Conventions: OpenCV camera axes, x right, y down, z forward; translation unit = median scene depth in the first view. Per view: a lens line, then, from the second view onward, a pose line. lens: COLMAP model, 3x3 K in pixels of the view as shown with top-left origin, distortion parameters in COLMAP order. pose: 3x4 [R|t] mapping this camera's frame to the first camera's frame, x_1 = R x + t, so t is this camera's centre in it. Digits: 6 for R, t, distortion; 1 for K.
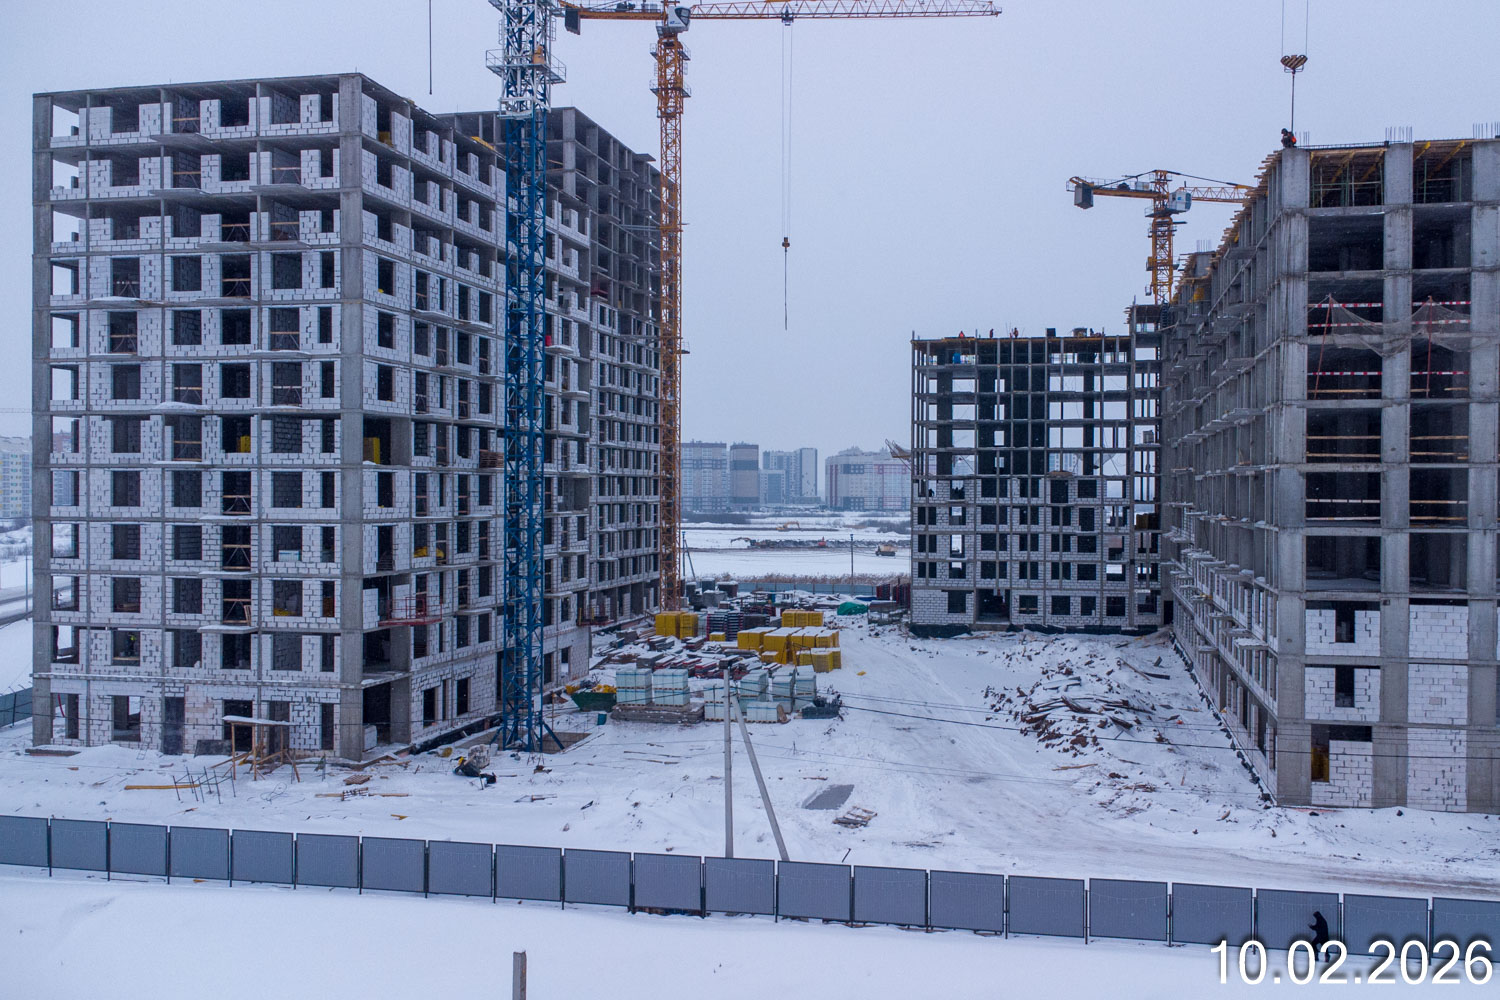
lens RADIAL K [[1271.7, 0, 750.0], [0, 1271.7, 500.0], [0, 0, 1]] dist [0.027591, -0.005391]
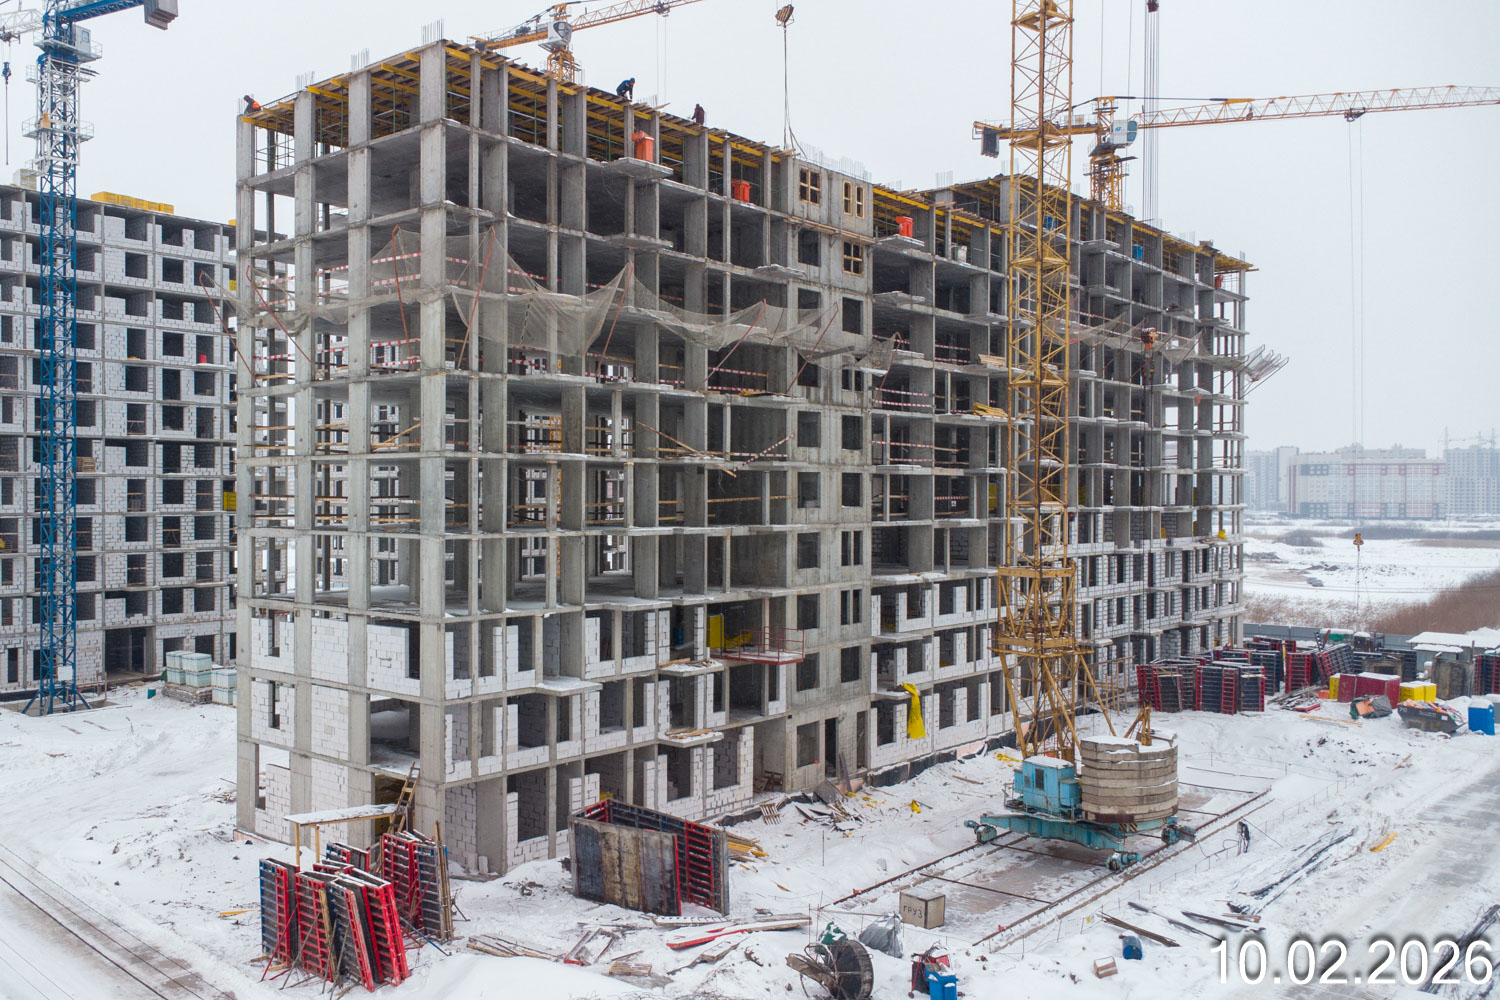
lens RADIAL K [[1271.7, 0, 750.0], [0, 1271.7, 500.0], [0, 0, 1]] dist [0.027591, -0.005391]
pose [[0.846667, 0.000418, -0.532123, 1.096049], [-0.003242, 0.999985, -0.004372, 0.004015], [0.532114, 0.005427, 0.846656, 0.377142]]
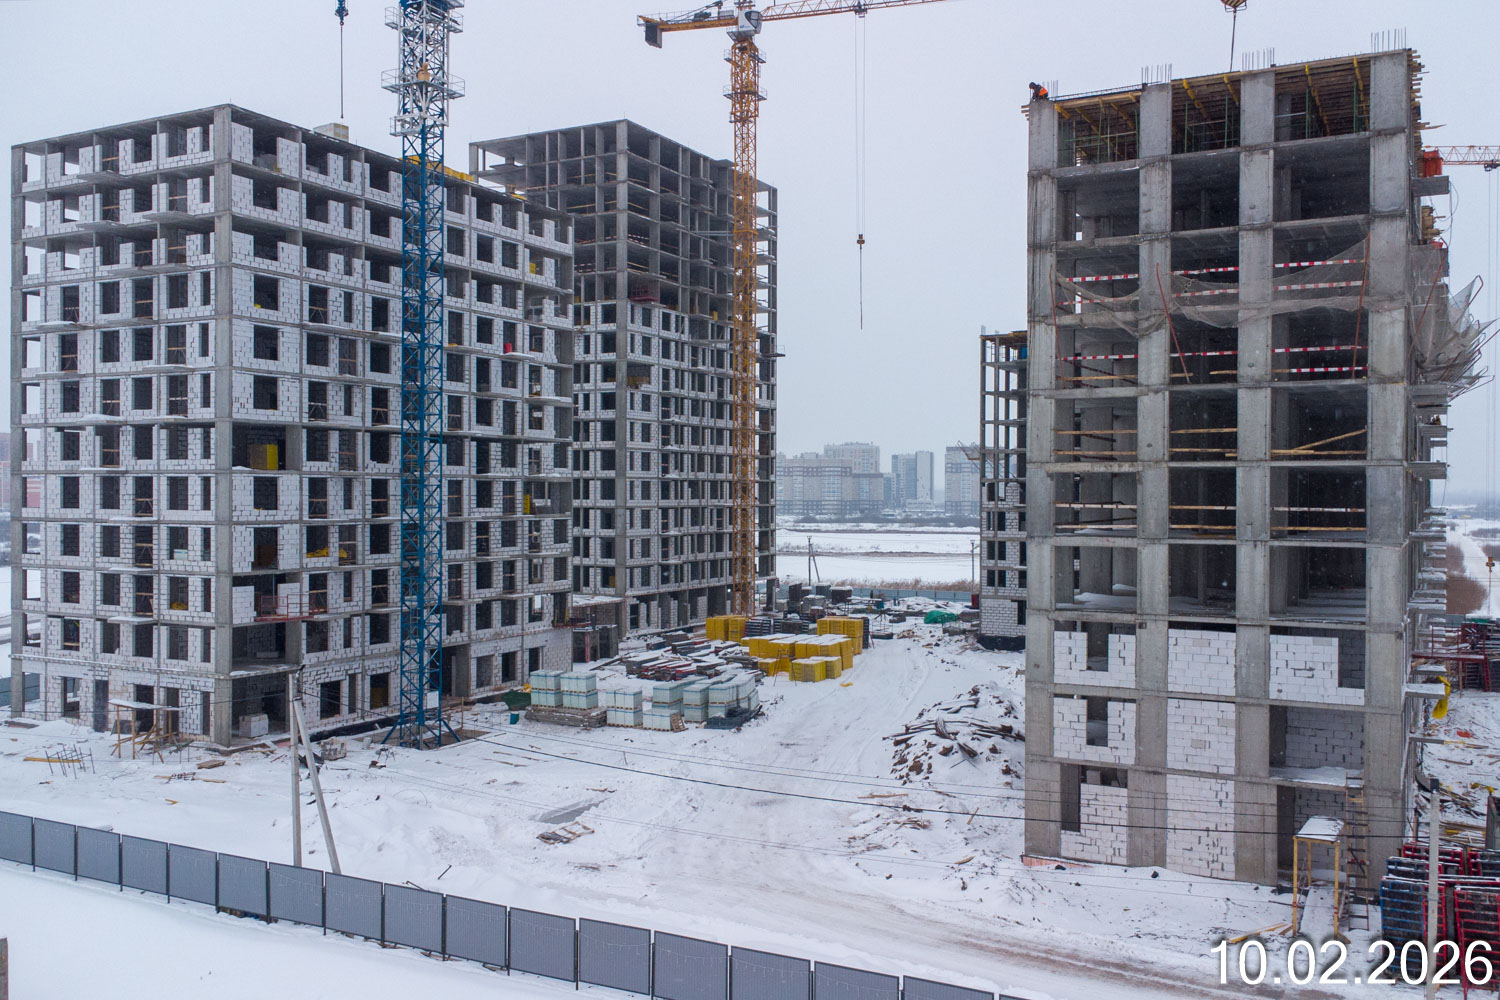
lens RADIAL K [[1247.3, 0, 716.0], [0, 1247.3, 502.2], [0, 0, 1]] dist [0.022703, 0.001555]
pose [[0.962523, 0.001693, -0.271196, 0.360136], [-0.002051, 0.999997, -0.001034, -0.000313], [0.271194, 0.001551, 0.962523, 0.098154]]
